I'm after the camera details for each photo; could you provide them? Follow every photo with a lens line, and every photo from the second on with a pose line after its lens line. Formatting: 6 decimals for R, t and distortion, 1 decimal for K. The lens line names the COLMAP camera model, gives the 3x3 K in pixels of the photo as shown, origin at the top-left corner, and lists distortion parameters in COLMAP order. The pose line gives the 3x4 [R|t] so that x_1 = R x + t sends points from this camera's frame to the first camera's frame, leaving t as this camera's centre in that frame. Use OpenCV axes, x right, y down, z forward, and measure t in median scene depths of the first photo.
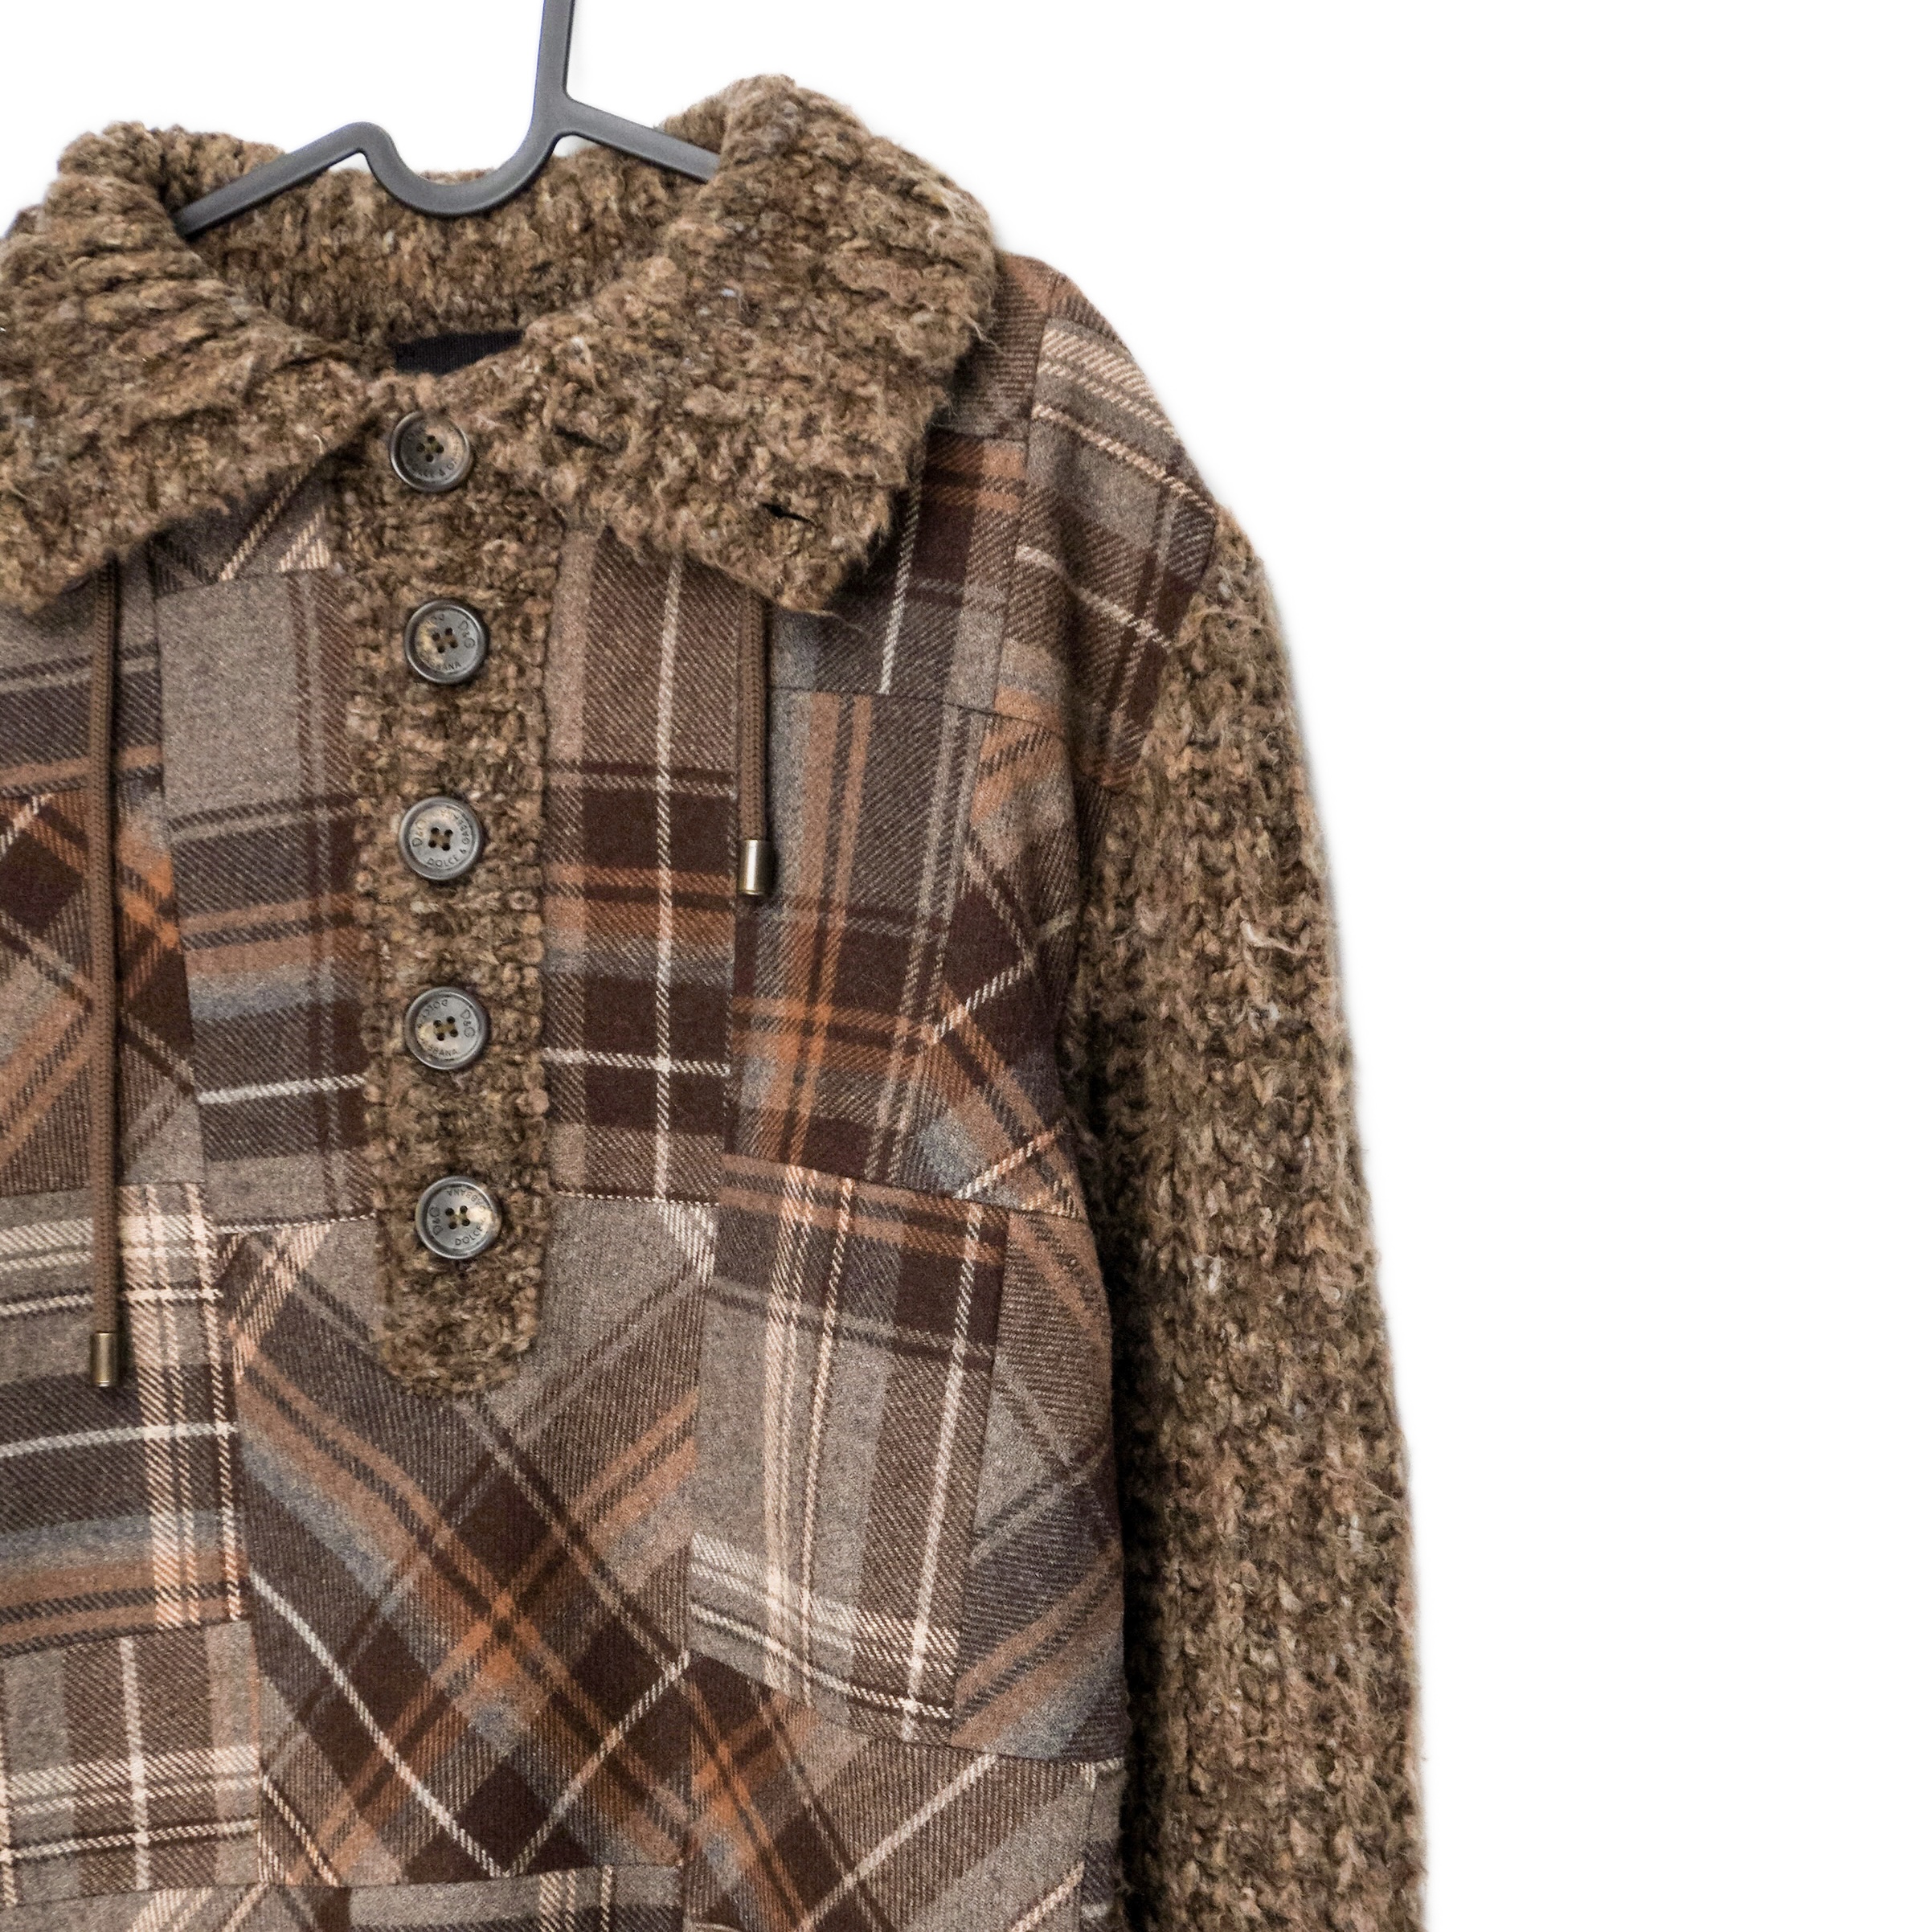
lens RADIAL K [[4718.3, 0, 1085.2], [0, 4718.3, 1159.0], [0, 0, 1]] dist [-0.043619, 0.111720]
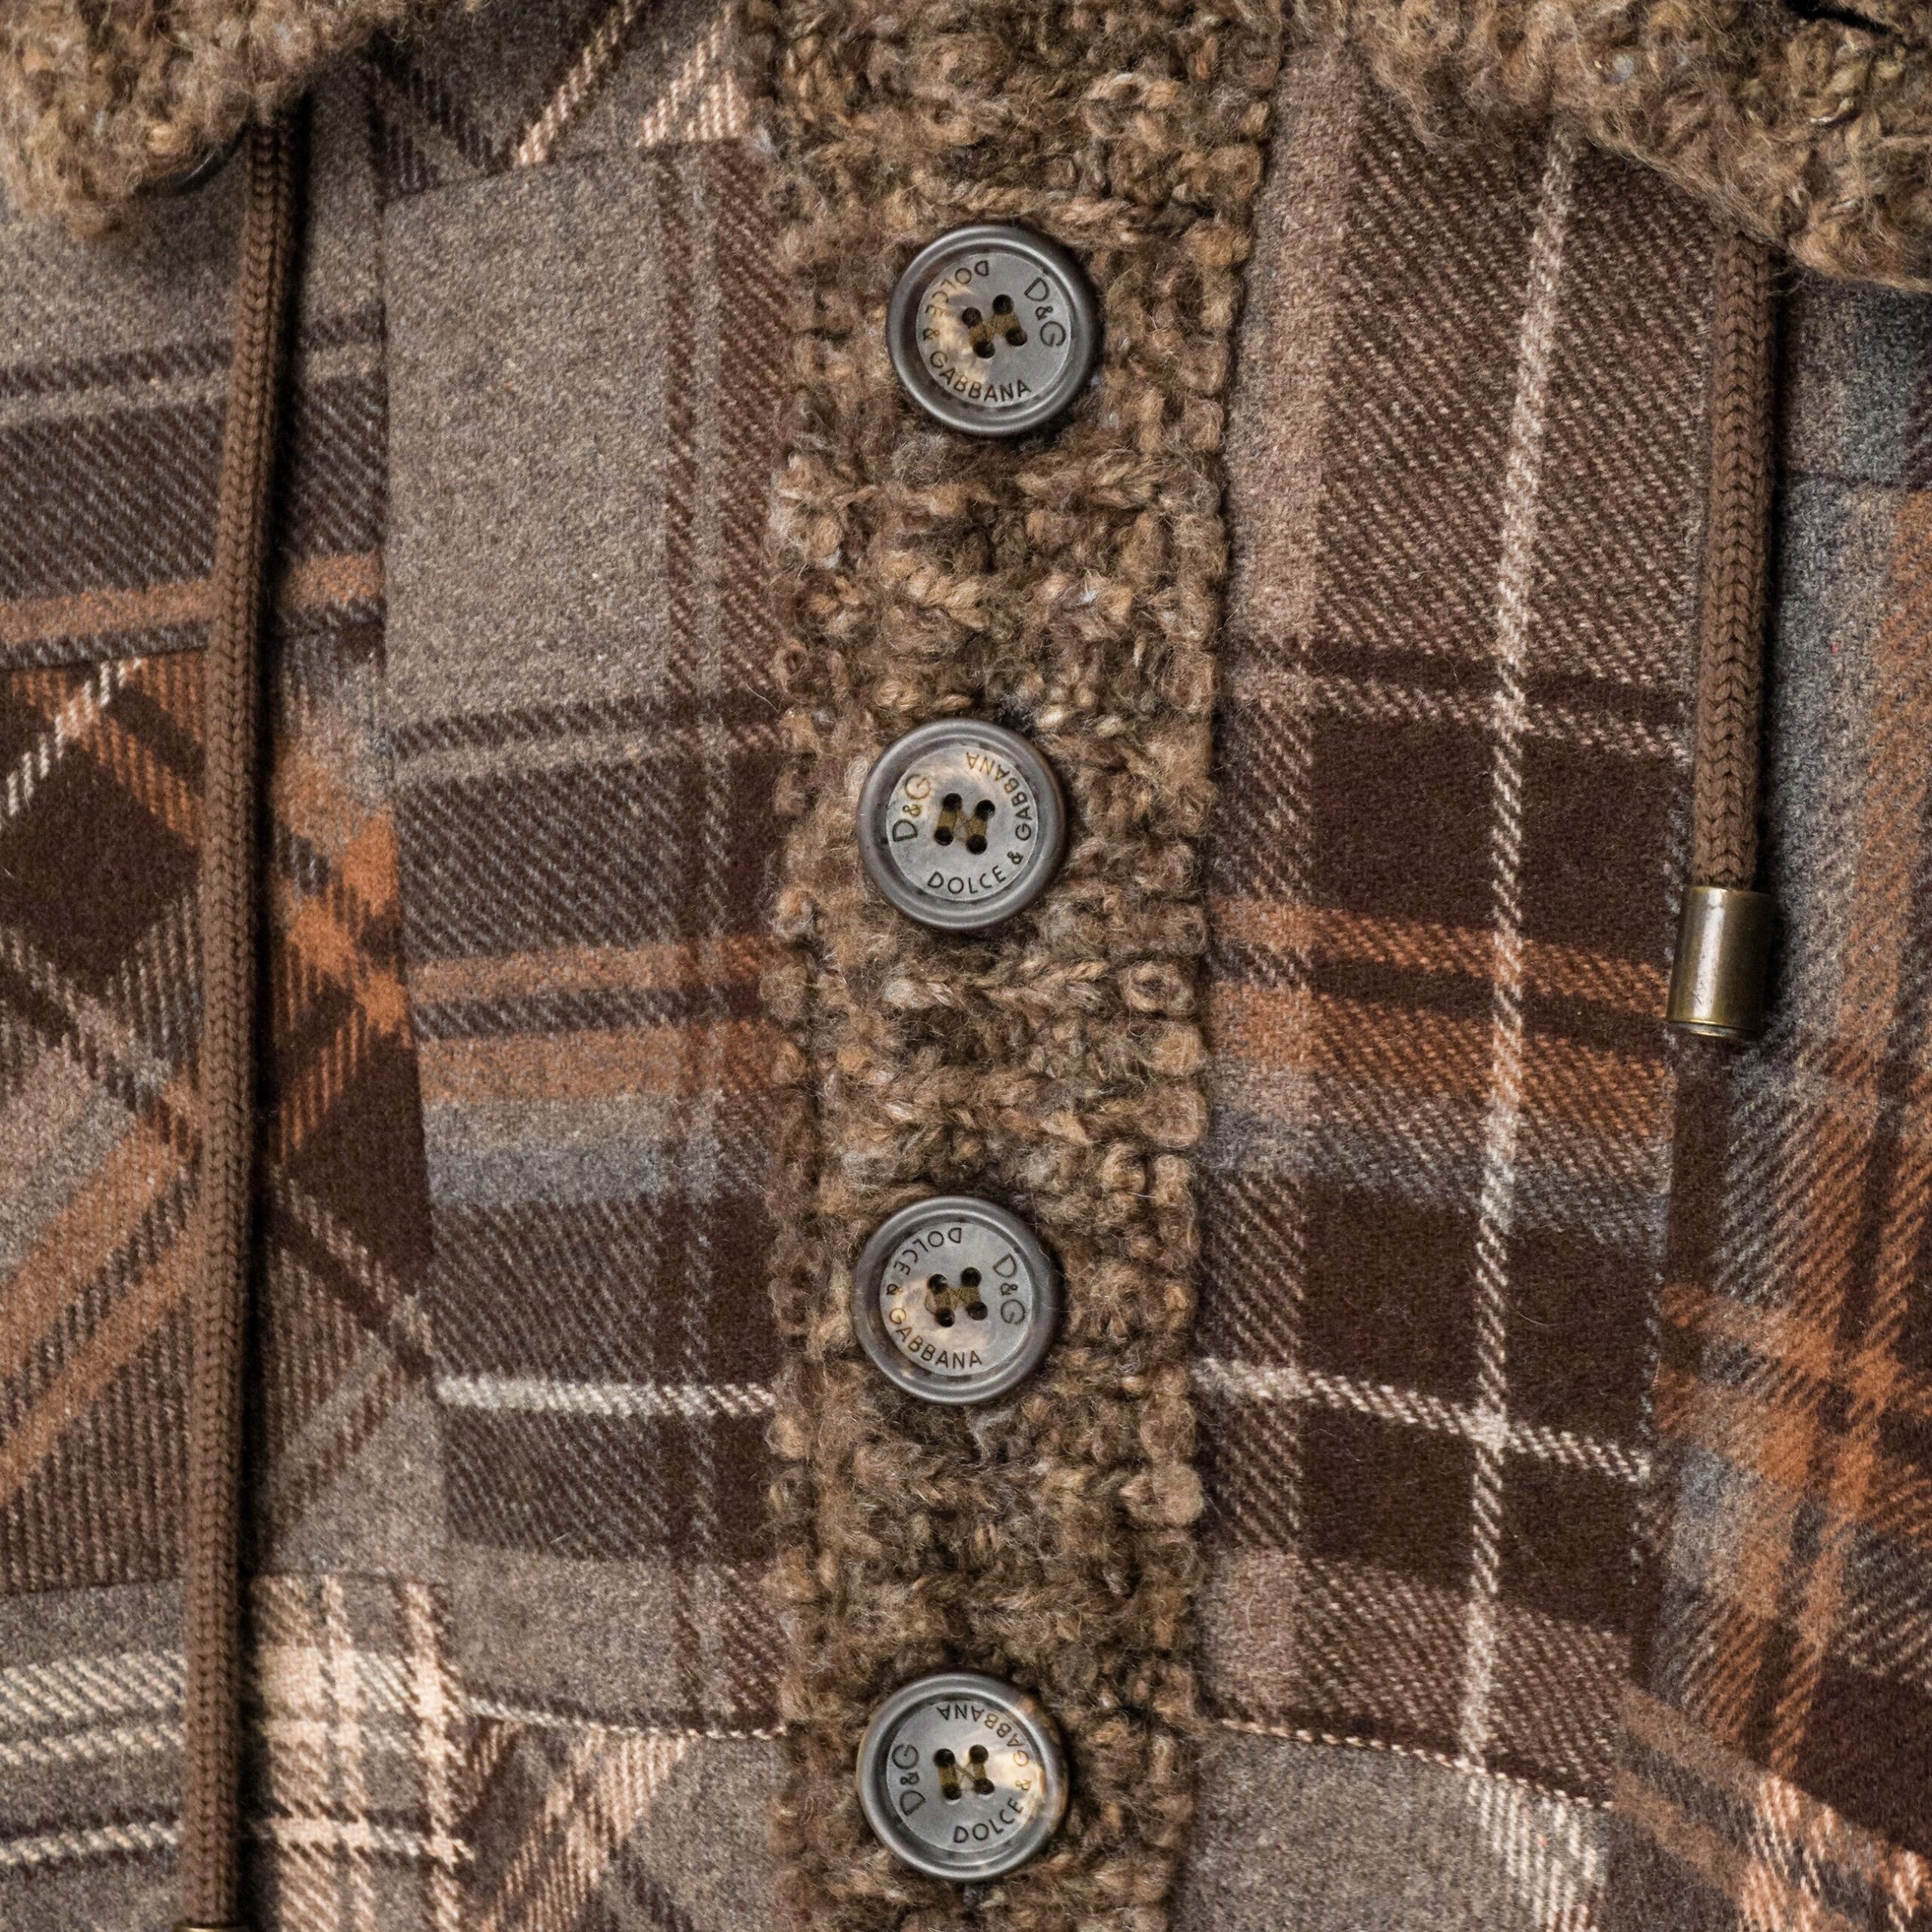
lens RADIAL K [[5592.5, 0, 827.5], [0, 5592.5, 847.7], [0, 0, 1]] dist [-0.014032, 0.207748]
pose [[0.941764, 0.047251, -0.332940, 0.010289], [-0.038098, 0.998696, 0.033971, -0.081313], [0.334111, -0.019308, 0.942336, 0.547872]]
